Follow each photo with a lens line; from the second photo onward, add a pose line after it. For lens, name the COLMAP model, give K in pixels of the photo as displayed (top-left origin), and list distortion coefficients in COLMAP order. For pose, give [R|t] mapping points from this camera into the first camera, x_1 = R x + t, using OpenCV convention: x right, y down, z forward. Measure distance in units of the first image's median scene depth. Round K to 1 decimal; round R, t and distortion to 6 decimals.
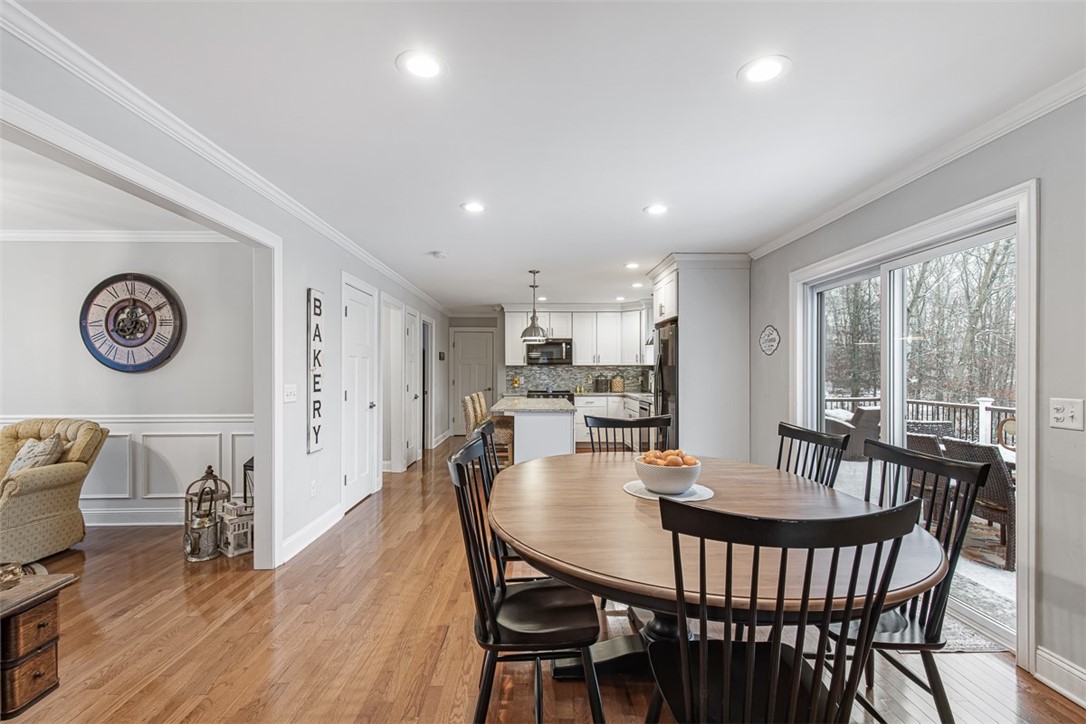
lens RADIAL K [[492.5, 0, 544.7], [0, 492.5, 366.8], [0, 0, 1]] dist [0.009981, 0.000344]
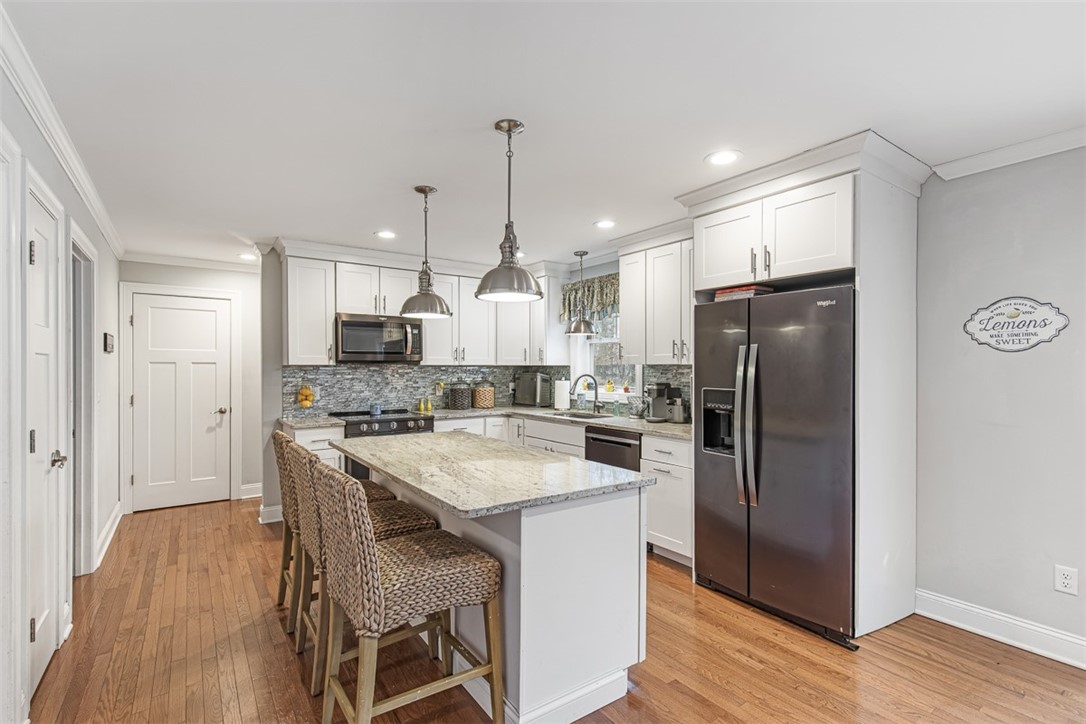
lens RADIAL K [[492.5, 0, 550.0], [0, 492.5, 369.4], [0, 0, 1]] dist [0.009981, 0.000344]
pose [[0.821998, 0.000097, 0.569491, -0.144795], [-0.005187, 0.999960, 0.007316, -0.002958], [-0.569467, -0.008968, 0.821965, 0.444744]]
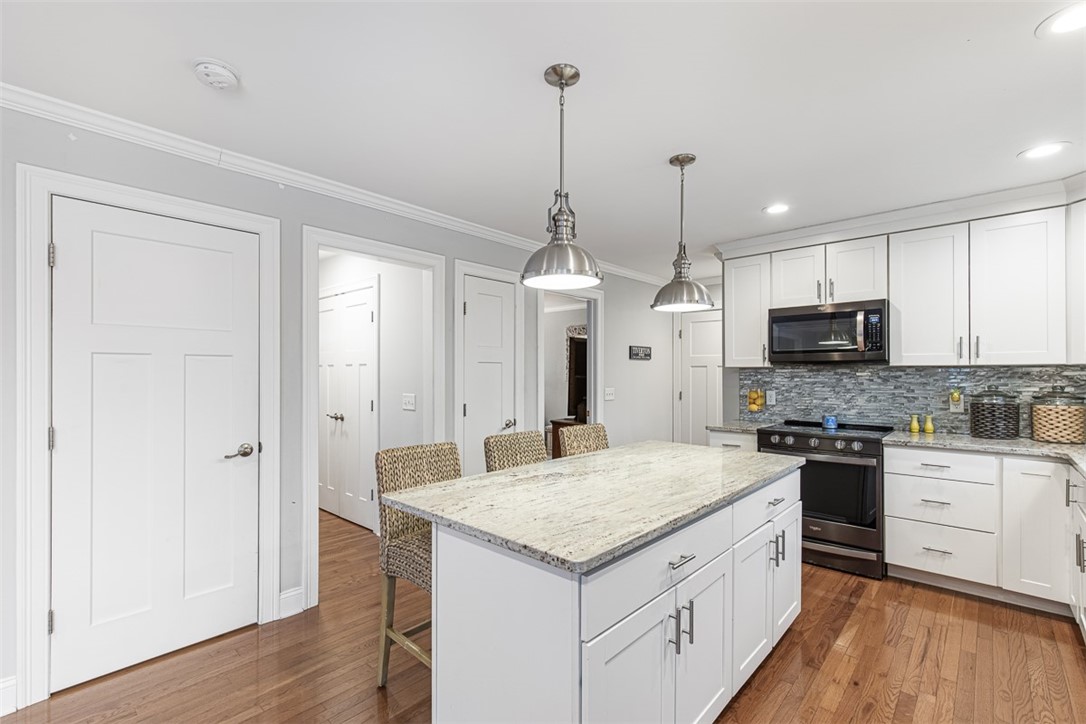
lens RADIAL K [[492.5, 0, 548.5], [0, 492.5, 364.3], [0, 0, 1]] dist [0.009981, 0.000344]
pose [[0.731186, -0.009811, -0.682108, 0.128627], [0.003107, 0.999934, -0.011051, -0.000466], [0.682171, 0.005962, 0.731168, 0.511982]]
